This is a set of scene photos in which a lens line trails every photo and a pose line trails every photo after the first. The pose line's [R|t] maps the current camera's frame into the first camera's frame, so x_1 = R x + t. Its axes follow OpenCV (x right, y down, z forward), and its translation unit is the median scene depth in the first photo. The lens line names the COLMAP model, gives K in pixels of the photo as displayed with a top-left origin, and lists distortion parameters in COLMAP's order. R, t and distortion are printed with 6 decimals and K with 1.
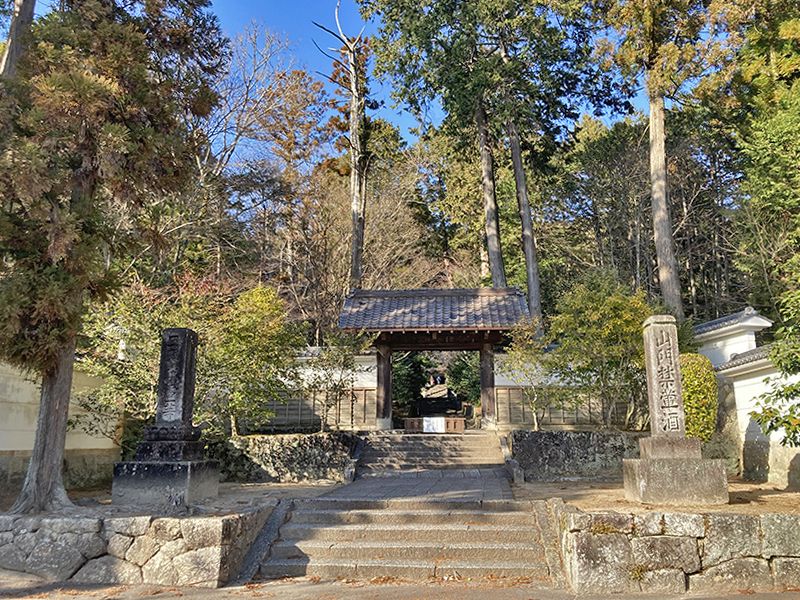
lens RADIAL K [[684.0, 0, 400.5], [0, 684.0, 301.8], [0, 0, 1]] dist [0.004351, 0.003087]
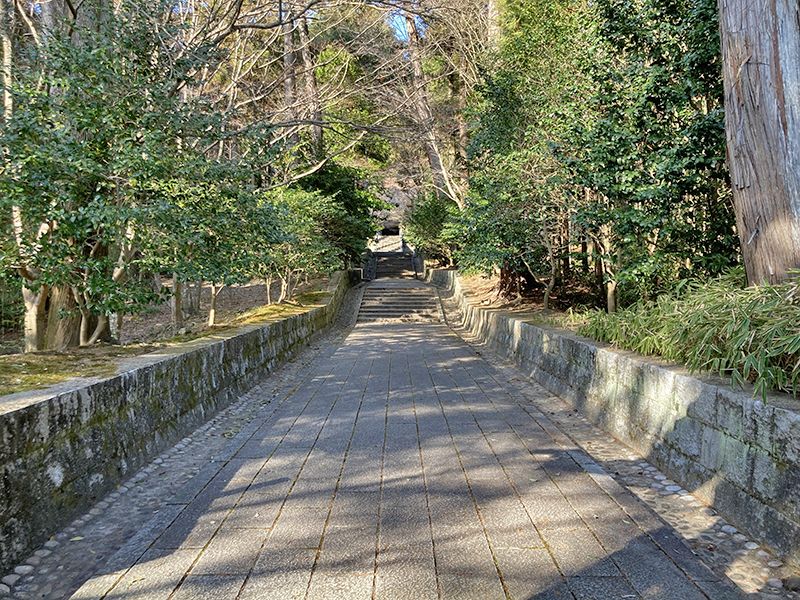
lens RADIAL K [[684.0, 0, 400.5], [0, 684.0, 301.8], [0, 0, 1]] dist [0.004351, 0.003087]
pose [[0.997470, 0.002756, 0.071029, 0.031506], [-0.017947, 0.976638, 0.214142, 0.079005], [-0.068779, -0.214875, 0.974217, 0.642237]]
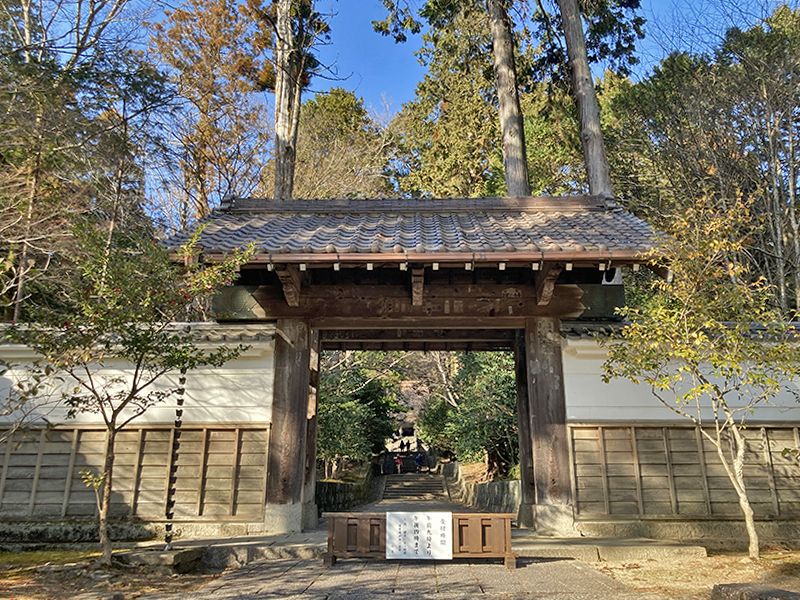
lens RADIAL K [[684.0, 0, 400.5], [0, 684.0, 301.8], [0, 0, 1]] dist [0.004351, 0.003087]
pose [[0.998745, 0.017376, 0.046984, 0.014104], [-0.013720, 0.996933, -0.077048, 0.058296], [-0.048179, 0.076307, 0.995920, 0.408103]]
